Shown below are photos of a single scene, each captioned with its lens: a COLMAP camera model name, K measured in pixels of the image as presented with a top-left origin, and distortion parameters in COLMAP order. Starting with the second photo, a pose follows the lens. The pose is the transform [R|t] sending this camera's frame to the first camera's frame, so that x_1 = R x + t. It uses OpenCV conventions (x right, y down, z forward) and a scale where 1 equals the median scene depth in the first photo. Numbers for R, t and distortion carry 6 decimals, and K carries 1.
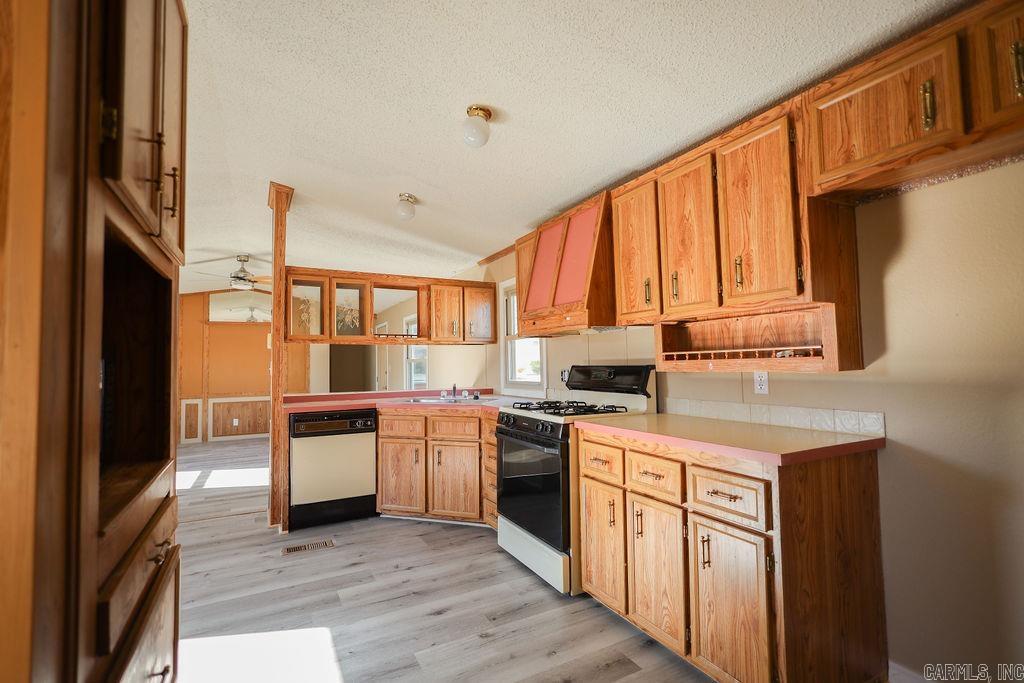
lens RADIAL K [[474.3, 0, 514.3], [0, 474.3, 343.5], [0, 0, 1]] dist [0.000782, 0.000400]
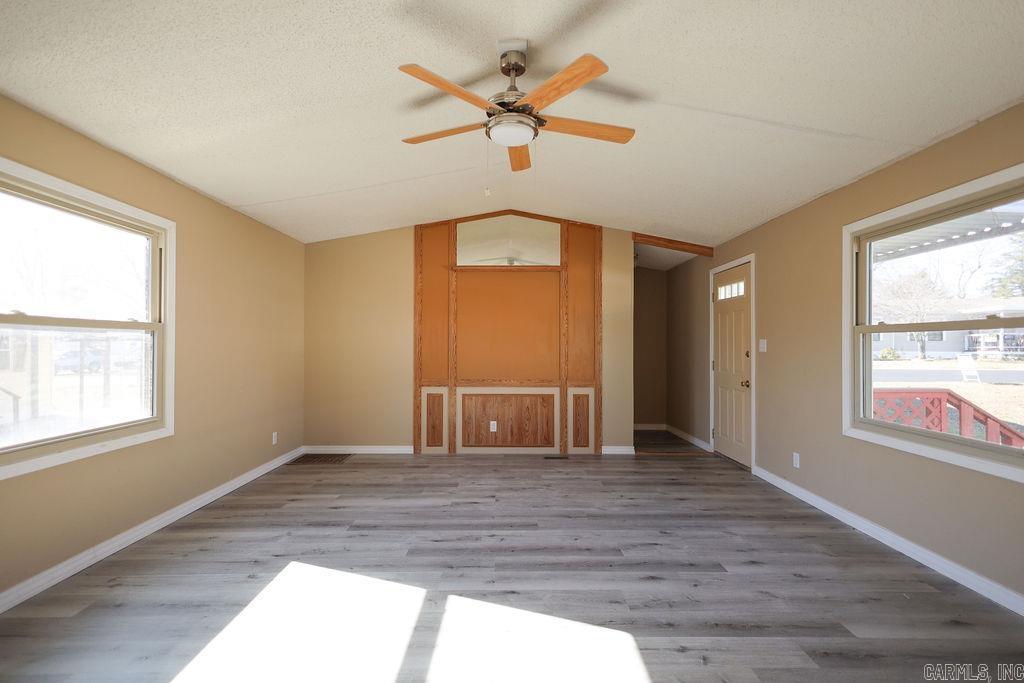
lens RADIAL K [[474.3, 0, 514.3], [0, 474.3, 343.5], [0, 0, 1]] dist [0.000782, 0.000400]
pose [[0.889389, 0.018978, -0.456757, -0.831494], [0.002348, 0.998935, 0.046079, 0.082246], [0.457145, -0.042055, 0.888397, 1.375994]]
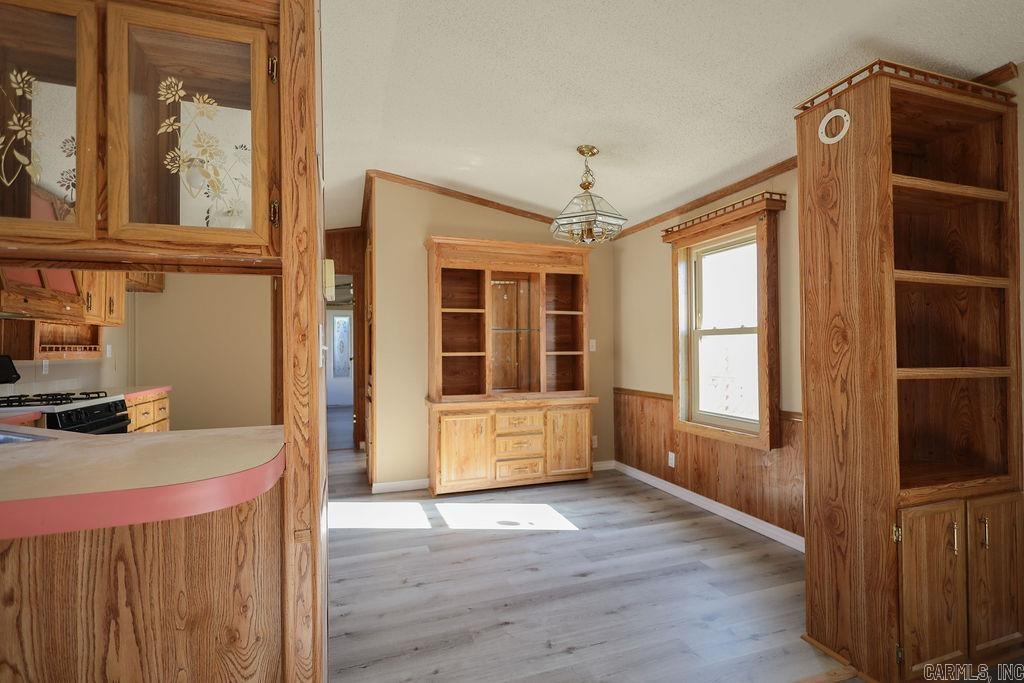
lens RADIAL K [[474.3, 0, 514.3], [0, 474.3, 343.5], [0, 0, 1]] dist [0.000782, 0.000400]
pose [[-0.988084, 0.029127, 0.151136, -0.978578], [0.020446, 0.998068, -0.058675, 0.101793], [-0.152553, -0.054886, -0.986770, 1.817475]]
